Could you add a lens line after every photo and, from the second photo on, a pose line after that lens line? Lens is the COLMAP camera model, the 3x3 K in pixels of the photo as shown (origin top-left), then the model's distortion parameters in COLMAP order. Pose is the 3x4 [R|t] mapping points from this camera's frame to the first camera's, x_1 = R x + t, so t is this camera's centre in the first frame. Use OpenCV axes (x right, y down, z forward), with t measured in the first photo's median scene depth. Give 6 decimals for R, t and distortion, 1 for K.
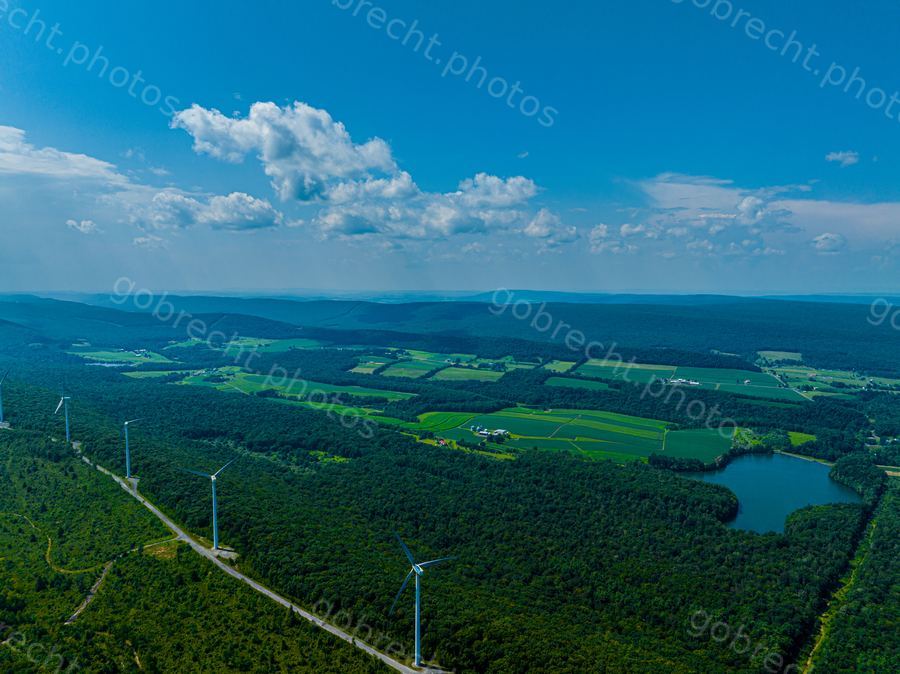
lens RADIAL K [[635.8, 0, 451.7], [0, 635.8, 334.3], [0, 0, 1]] dist [-0.050125, 0.023070]
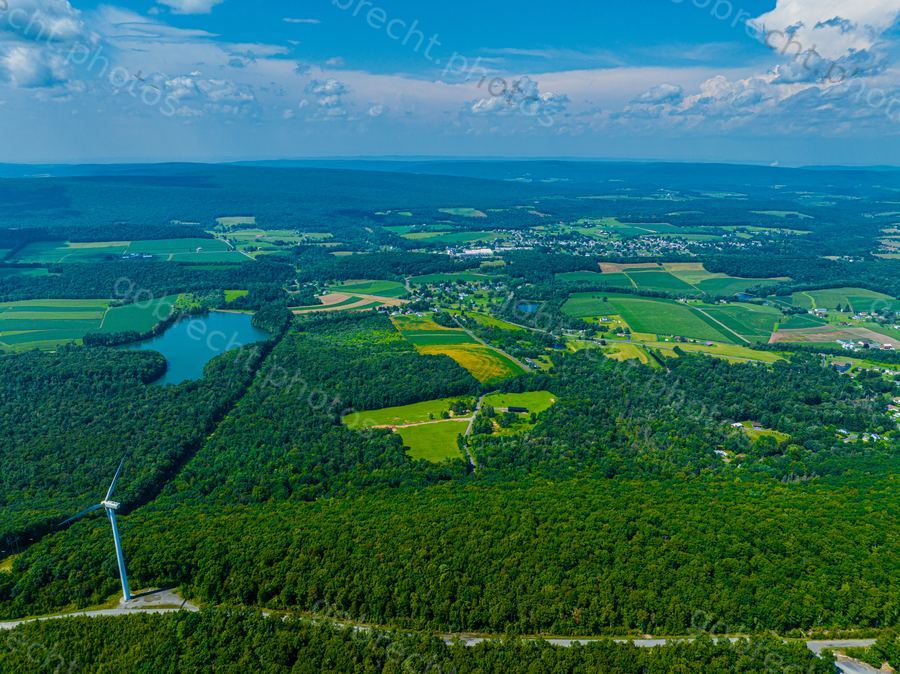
lens RADIAL K [[635.8, 0, 448.1], [0, 635.8, 334.6], [0, 0, 1]] dist [-0.050125, 0.023070]
pose [[0.720207, -0.198578, 0.664732, 0.069415], [0.058621, 0.972152, 0.226901, -0.000956], [-0.691278, -0.124449, 0.711791, -0.098981]]
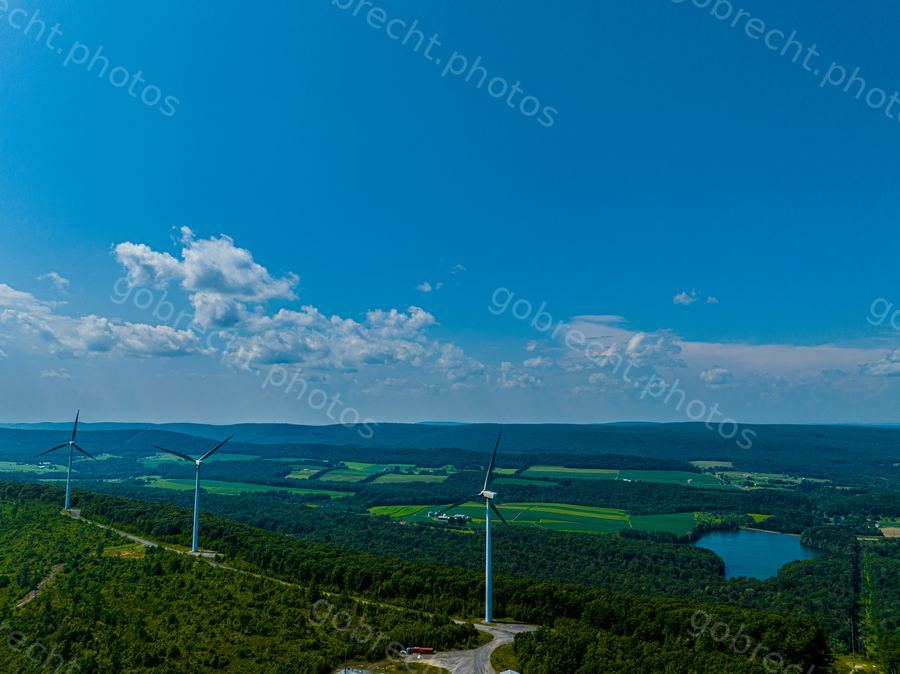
lens RADIAL K [[635.8, 0, 451.2], [0, 635.8, 336.9], [0, 0, 1]] dist [-0.050125, 0.023070]
pose [[0.992368, 0.014782, 0.122423, -0.061300], [0.011233, 0.977825, -0.209122, 0.100796], [-0.122800, 0.208901, 0.970196, 0.043792]]
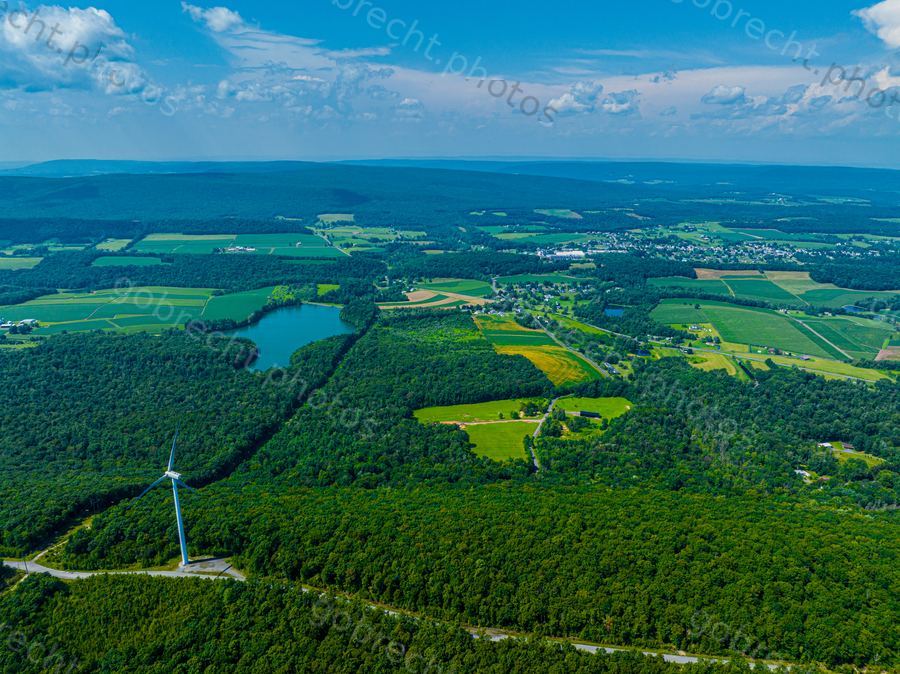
lens RADIAL K [[635.8, 0, 448.2], [0, 635.8, 336.1], [0, 0, 1]] dist [-0.050125, 0.023070]
pose [[0.818632, -0.164891, 0.550139, 0.083591], [0.047968, 0.974182, 0.220610, 0.000910], [-0.572312, -0.154209, 0.805406, -0.116199]]
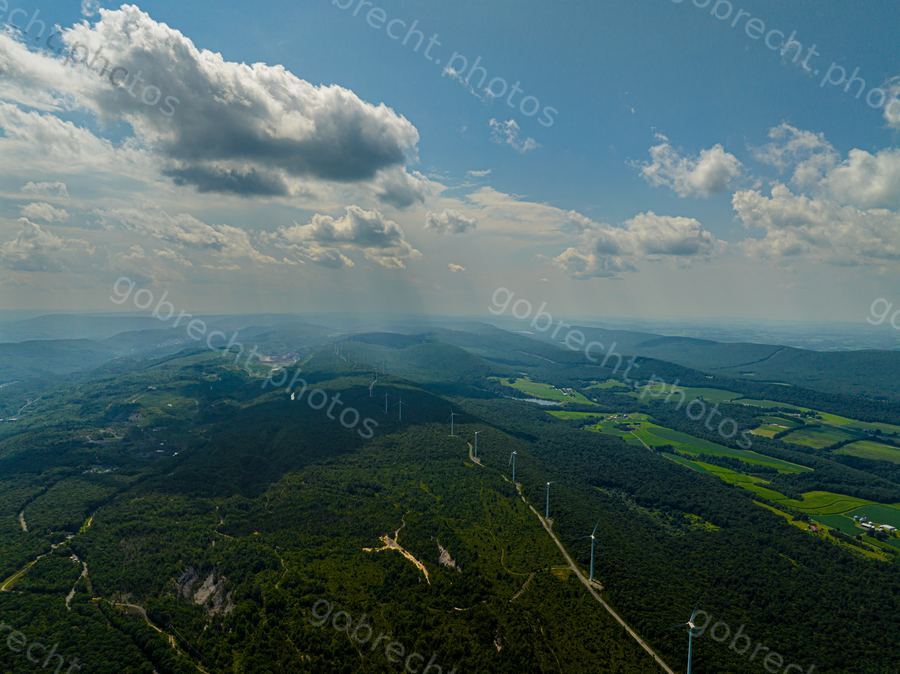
lens RADIAL K [[635.8, 0, 449.9], [0, 635.8, 331.0], [0, 0, 1]] dist [-0.050125, 0.023070]
pose [[0.795375, 0.030857, -0.605332, 0.126262], [-0.057731, 0.998020, -0.024981, -0.101288], [0.603362, 0.054816, 0.795581, -0.232311]]
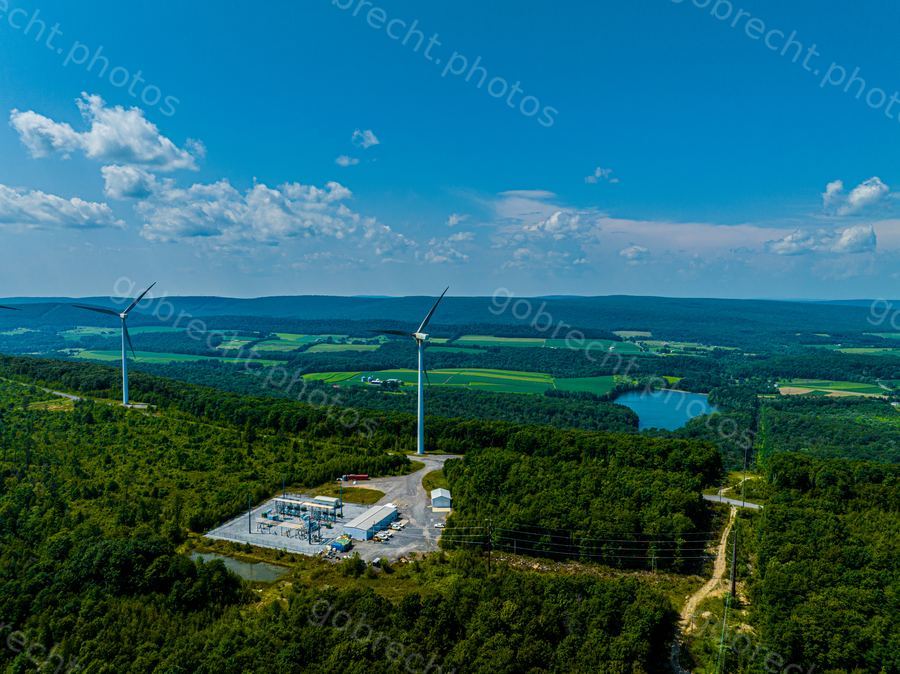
lens RADIAL K [[635.8, 0, 450.7], [0, 635.8, 339.1], [0, 0, 1]] dist [-0.050125, 0.023070]
pose [[0.973843, -0.017645, 0.226536, -0.061348], [0.020175, 0.999757, -0.008856, 0.113292], [-0.226324, 0.013194, 0.973963, 0.045002]]
